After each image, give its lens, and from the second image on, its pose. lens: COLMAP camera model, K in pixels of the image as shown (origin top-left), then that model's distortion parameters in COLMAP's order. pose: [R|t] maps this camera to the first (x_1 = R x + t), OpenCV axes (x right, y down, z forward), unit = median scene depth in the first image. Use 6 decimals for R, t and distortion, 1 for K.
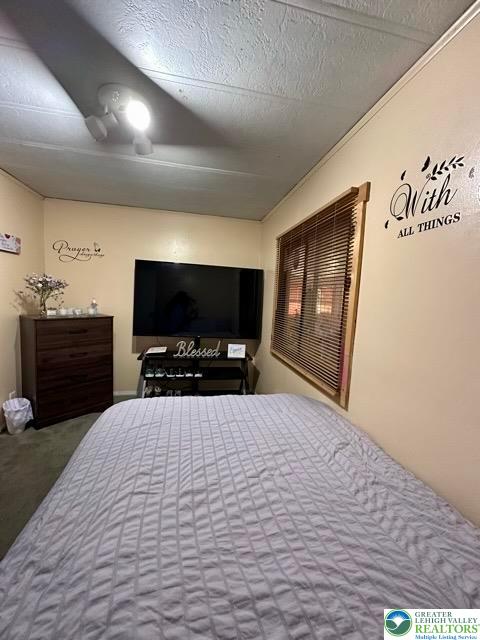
lens RADIAL K [[254.9, 0, 240.1], [0, 254.9, 318.9], [0, 0, 1]] dist [-0.005784, 0.000471]
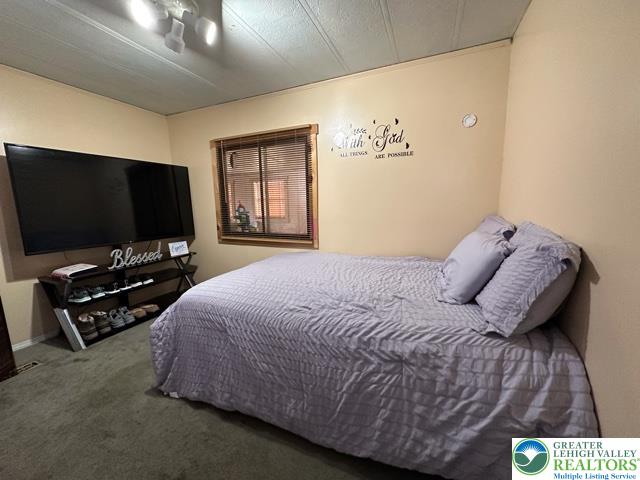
lens RADIAL K [[254.9, 0, 320.6], [0, 254.9, 239.8], [0, 0, 1]] dist [-0.005784, 0.000471]
pose [[0.568039, -0.179678, 0.803148, -0.511019], [0.117621, 0.983583, 0.136856, 0.020656], [-0.814553, 0.016728, 0.579848, -0.038880]]
